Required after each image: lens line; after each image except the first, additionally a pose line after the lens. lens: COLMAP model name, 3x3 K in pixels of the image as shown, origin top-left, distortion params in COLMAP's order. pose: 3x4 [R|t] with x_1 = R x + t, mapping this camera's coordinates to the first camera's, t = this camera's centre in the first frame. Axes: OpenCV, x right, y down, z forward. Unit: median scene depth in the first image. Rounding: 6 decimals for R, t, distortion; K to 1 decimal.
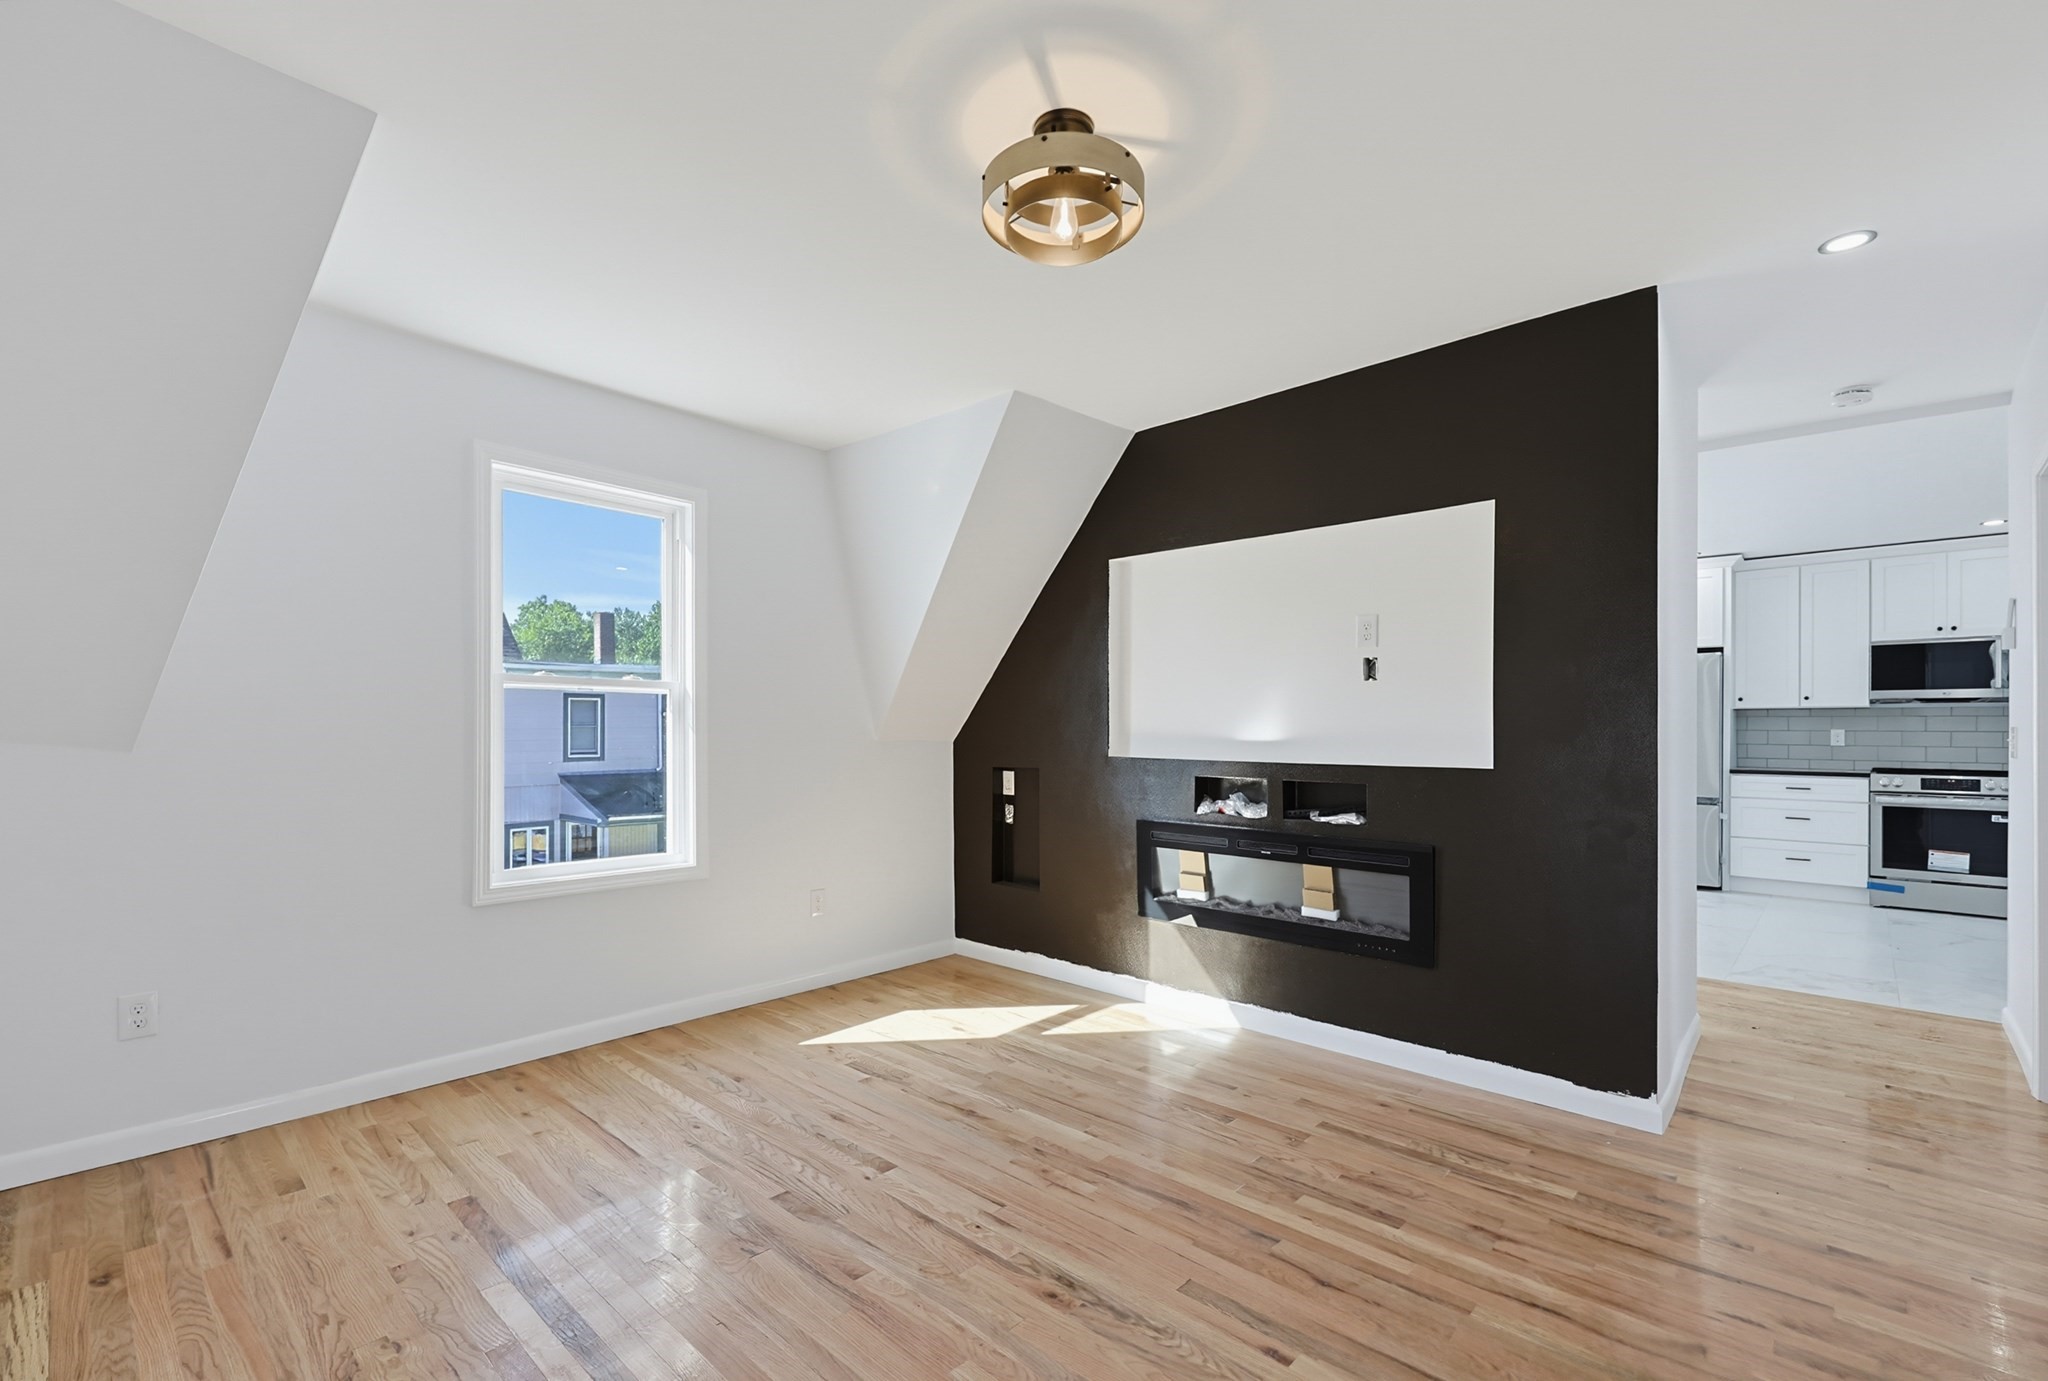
lens RADIAL K [[908.8, 0, 1017.0], [0, 908.8, 727.7], [0, 0, 1]] dist [0.000842, 0.000425]
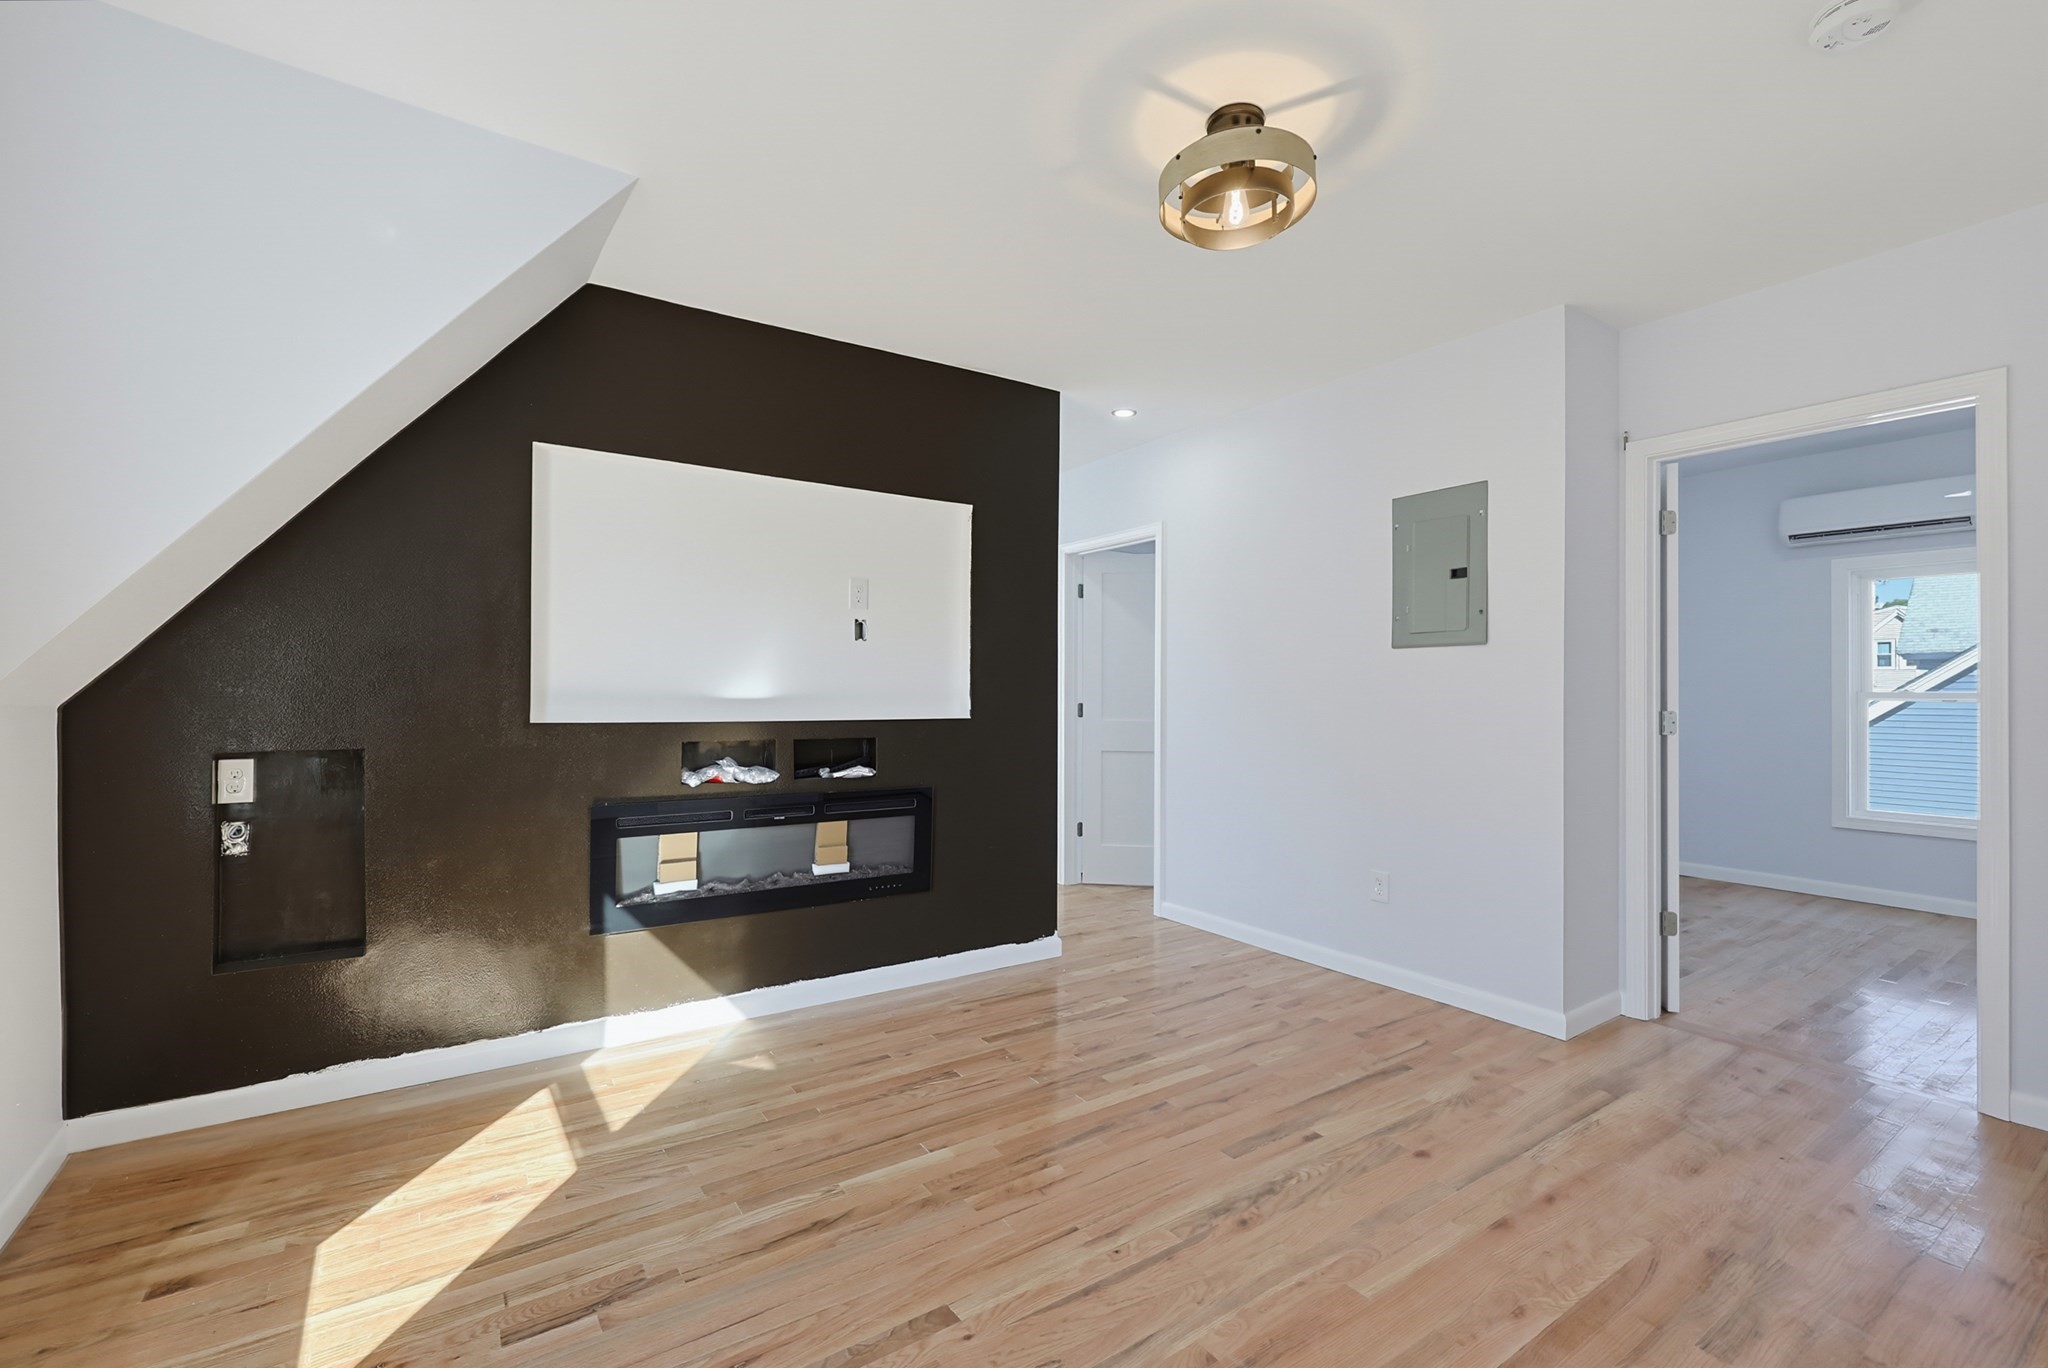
lens RADIAL K [[878.7, 0, 1034.0], [0, 878.7, 684.9], [0, 0, 1]] dist [-0.000469, -0.000136]
pose [[0.214922, 0.004970, 0.976619, -0.578540], [-0.006840, 0.999970, -0.003584, 0.002829], [-0.976607, -0.005910, 0.214950, 0.582593]]
